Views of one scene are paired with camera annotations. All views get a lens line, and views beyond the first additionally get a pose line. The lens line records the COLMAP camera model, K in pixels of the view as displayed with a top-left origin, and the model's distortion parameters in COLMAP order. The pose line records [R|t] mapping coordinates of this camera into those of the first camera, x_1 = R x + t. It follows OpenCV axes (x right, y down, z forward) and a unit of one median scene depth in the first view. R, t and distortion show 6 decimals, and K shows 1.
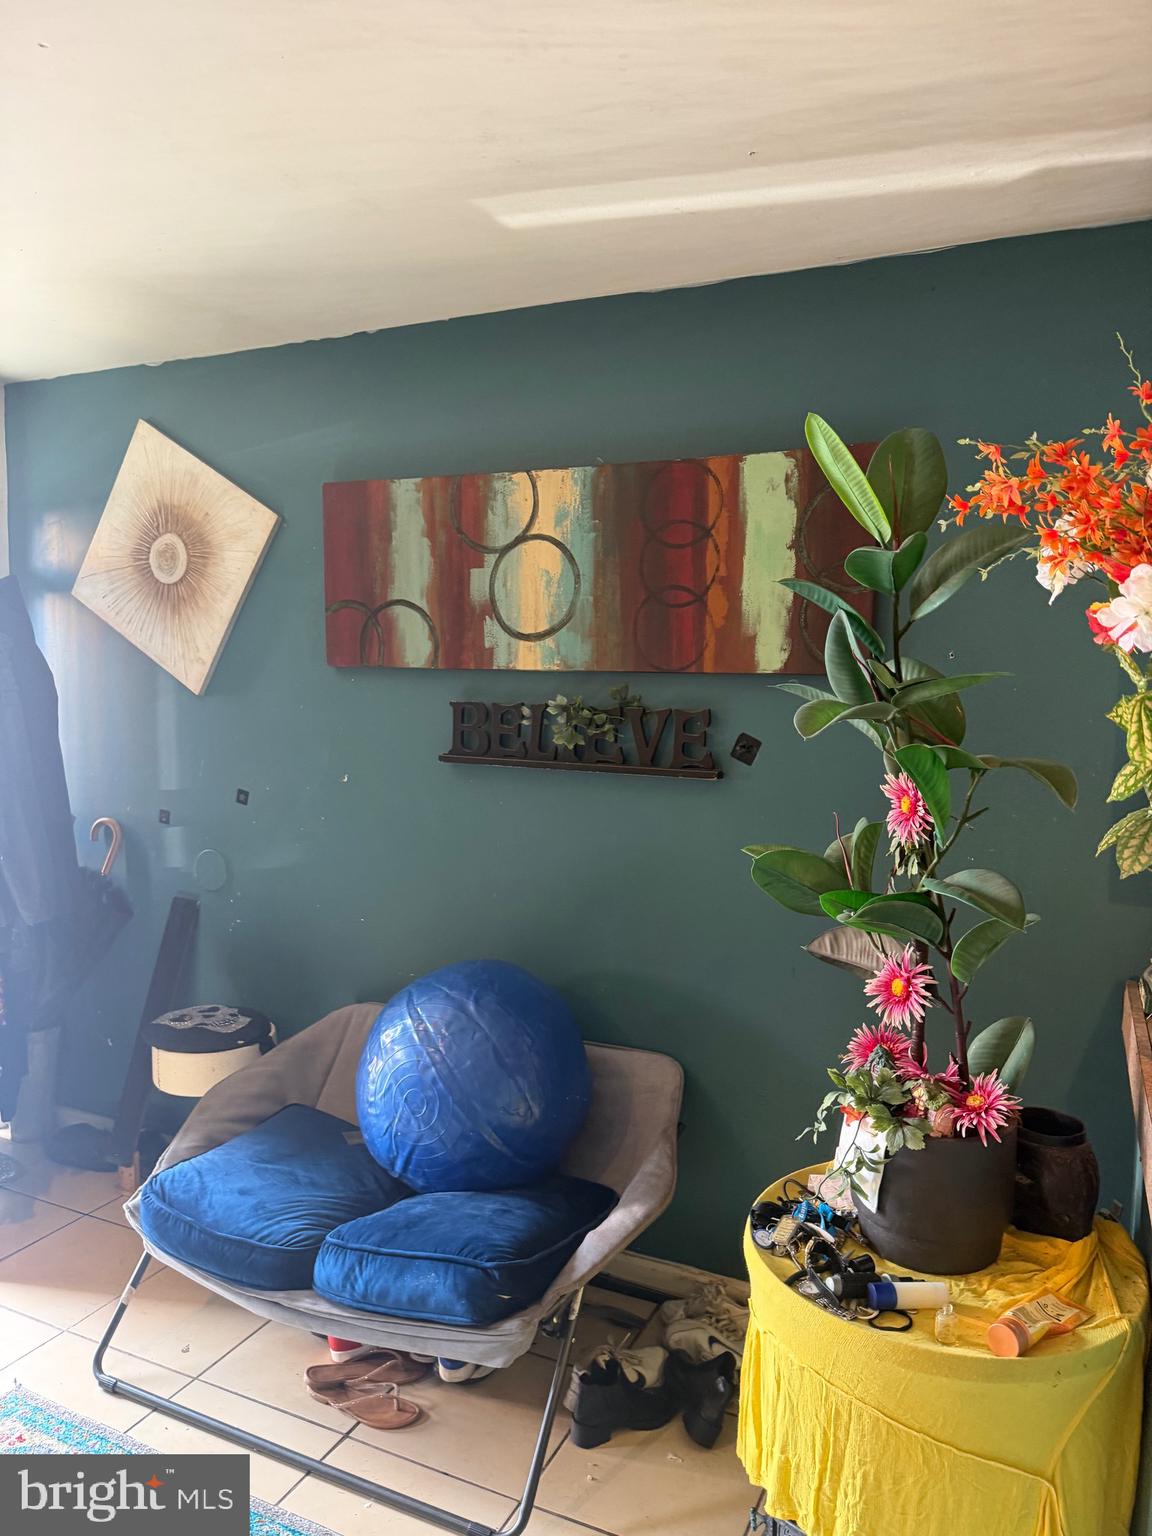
lens RADIAL K [[1079.6, 0, 583.6], [0, 1079.6, 760.8], [0, 0, 1]] dist [0.068039, -0.097090]
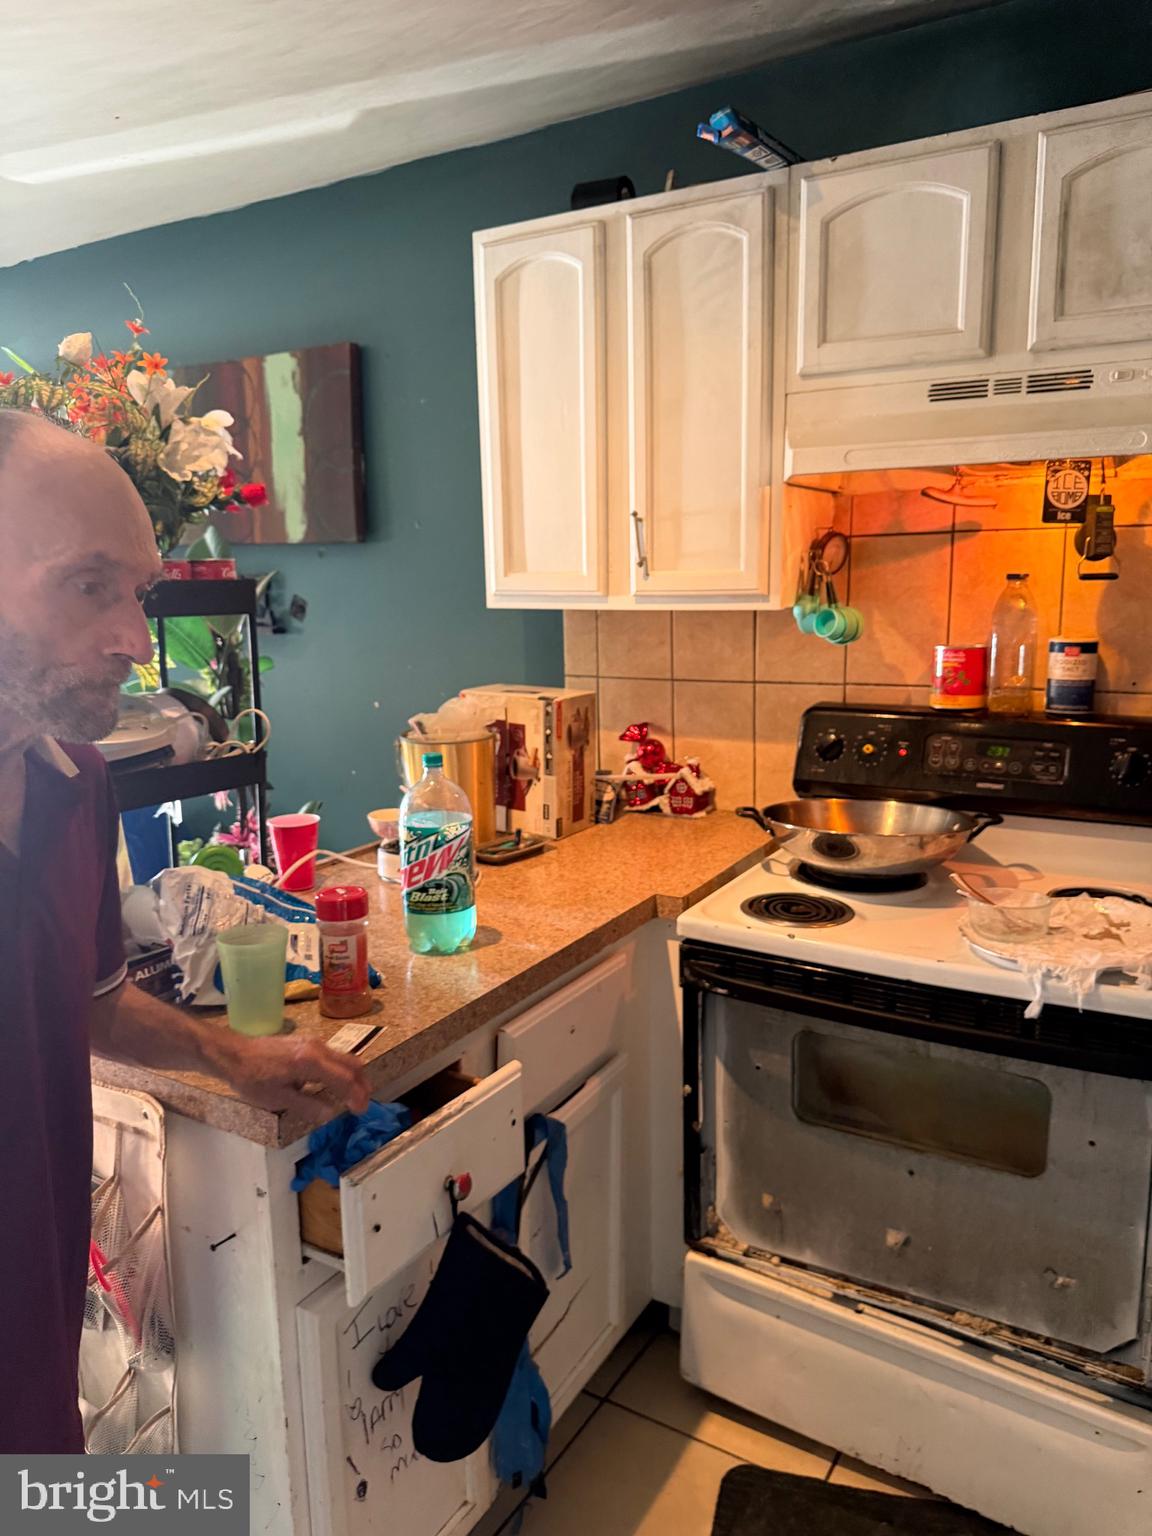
lens RADIAL K [[1103.0, 0, 581.4], [0, 1103.0, 763.4], [0, 0, 1]] dist [-0.011946, -0.017028]
pose [[0.993951, -0.007023, -0.109597, 1.064323], [0.018693, 0.994210, 0.105819, 0.065667], [0.108220, -0.107227, 0.988327, -0.323280]]
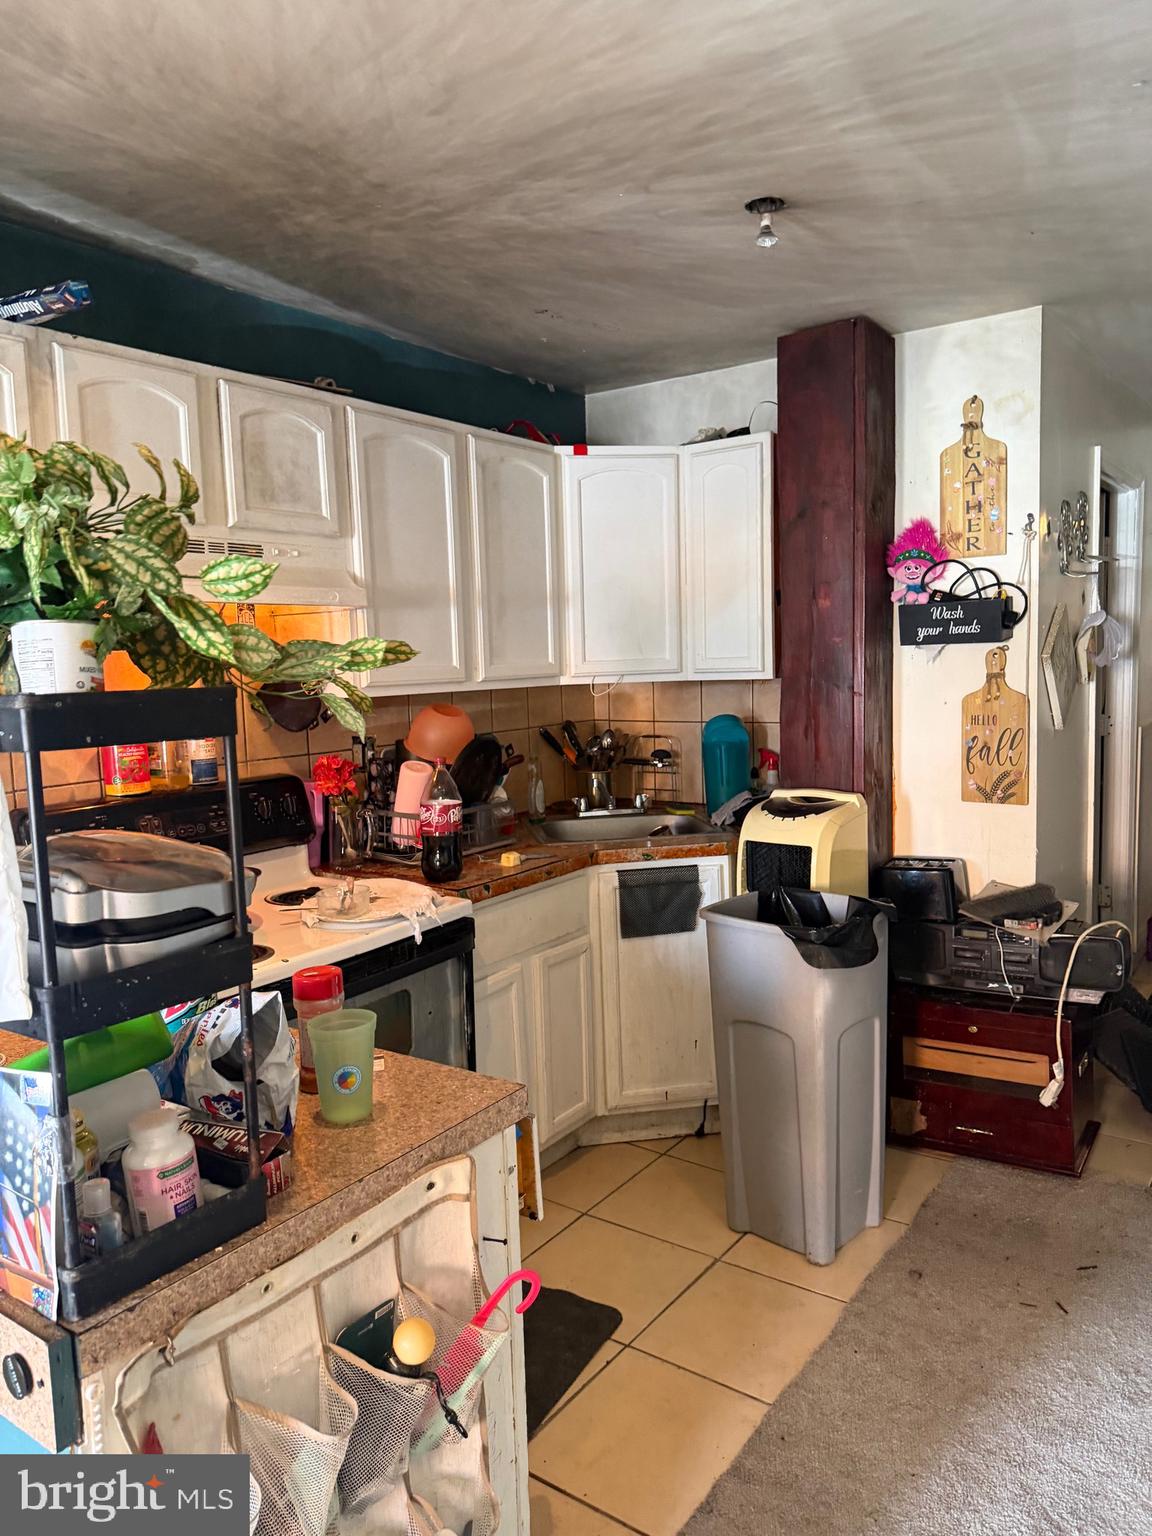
lens RADIAL K [[1079.6, 0, 559.8], [0, 1079.6, 758.2], [0, 0, 1]] dist [0.068039, -0.097090]
pose [[0.193230, -0.113292, 0.974591, -0.222112], [0.099609, 0.990444, 0.095386, -0.001948], [-0.976084, 0.078647, 0.202669, 0.161674]]
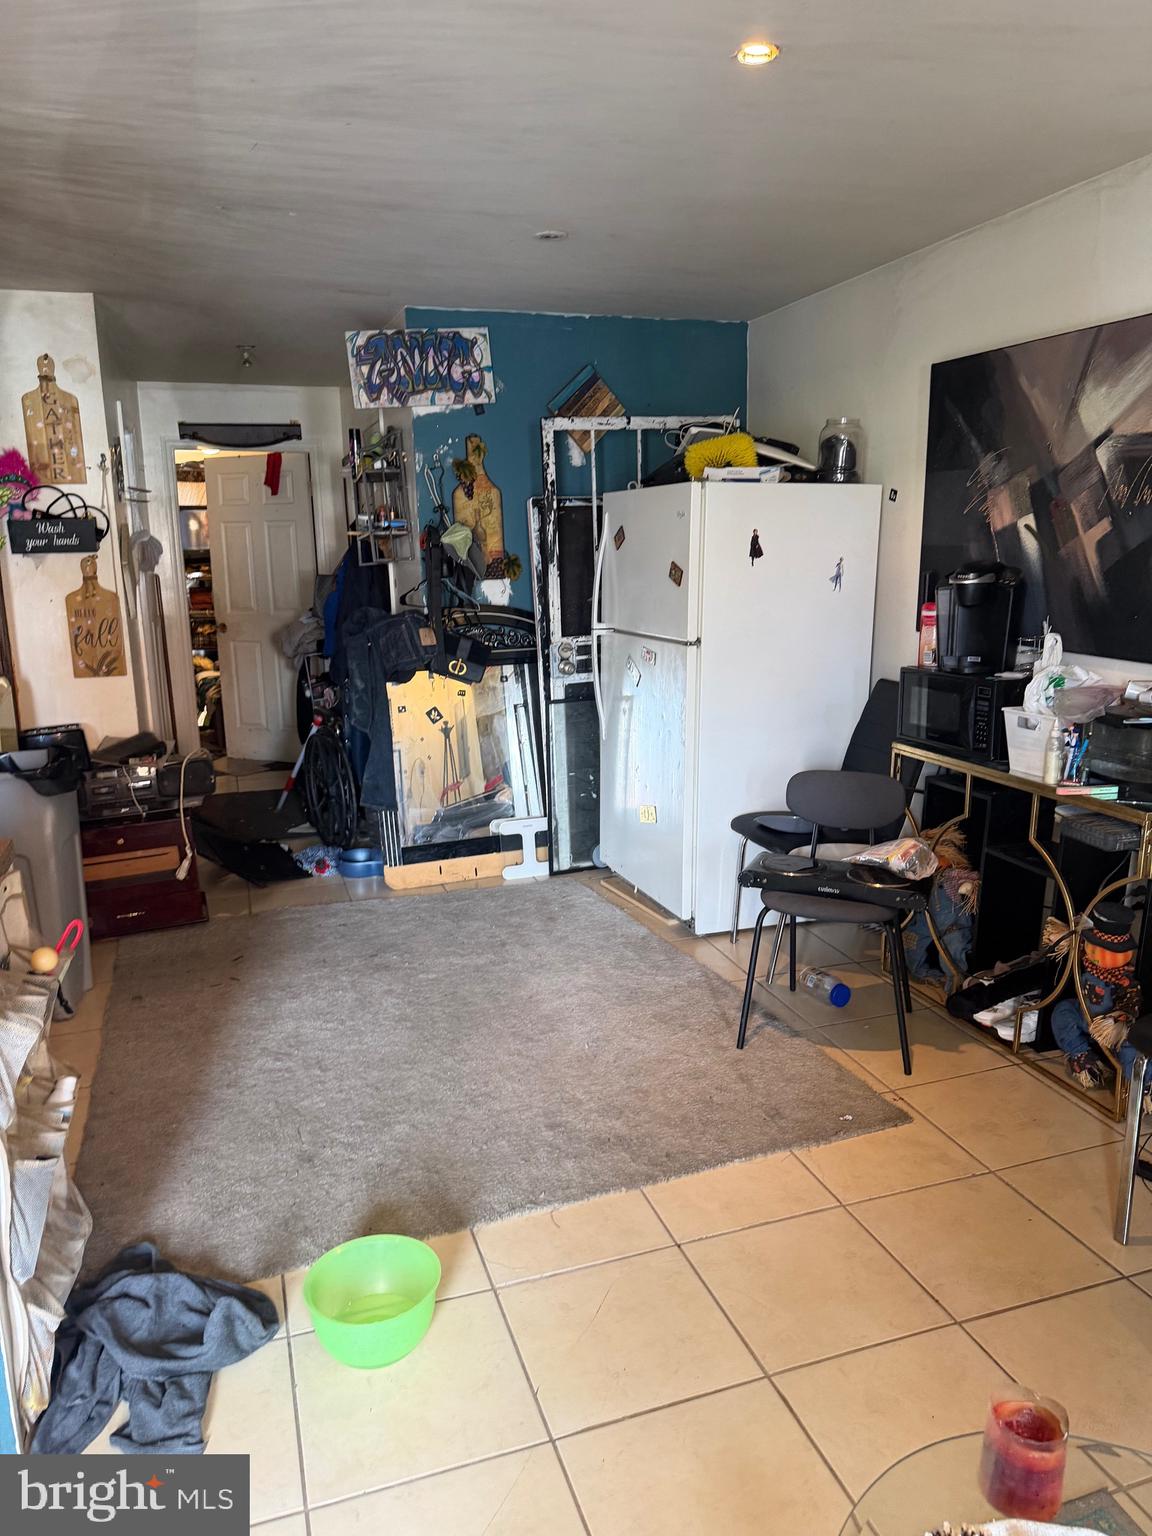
lens RADIAL K [[1079.6, 0, 584.9], [0, 1079.6, 757.5], [0, 0, 1]] dist [0.068039, -0.097090]
pose [[-0.697427, -0.137223, 0.703396, -0.922763], [0.058842, 0.967219, 0.247034, -0.049038], [-0.714237, 0.213677, -0.666489, 0.867131]]
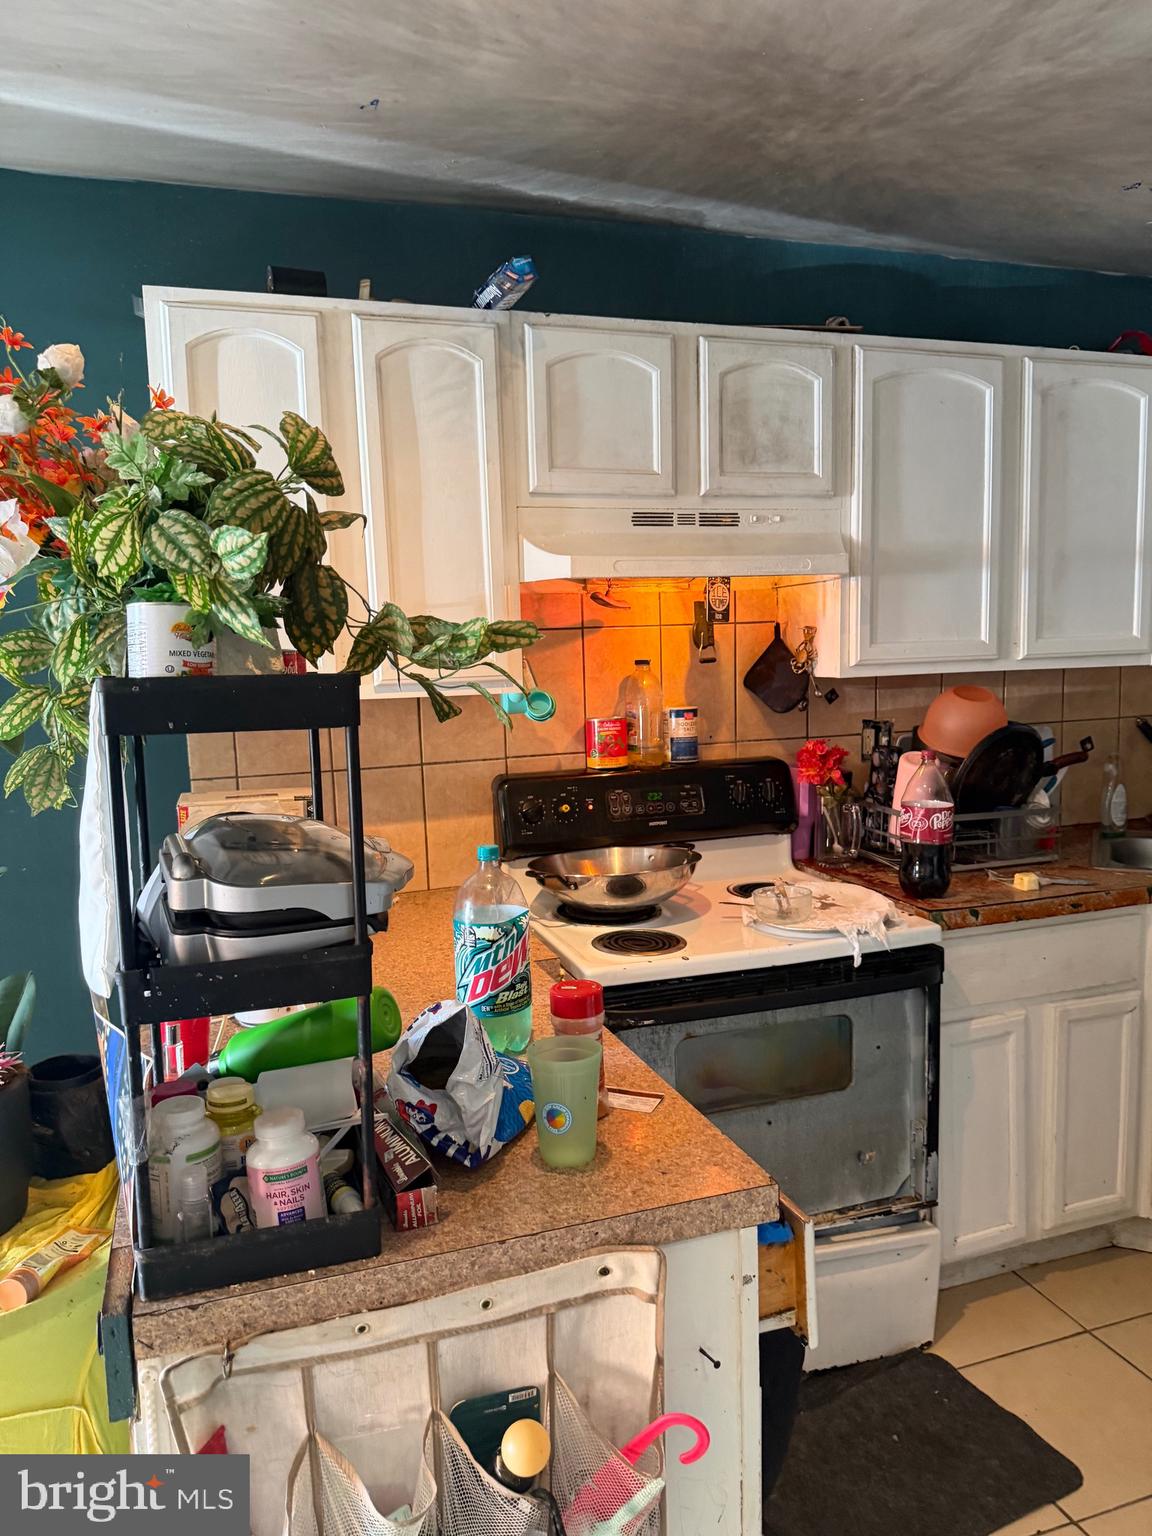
lens RADIAL K [[1079.6, 0, 574.3], [0, 1079.6, 769.3], [0, 0, 1]] dist [0.068039, -0.097090]
pose [[0.723206, -0.111532, 0.681567, 0.111480], [0.082358, 0.993759, 0.075230, 0.019222], [-0.685705, 0.001725, 0.727878, -0.066451]]
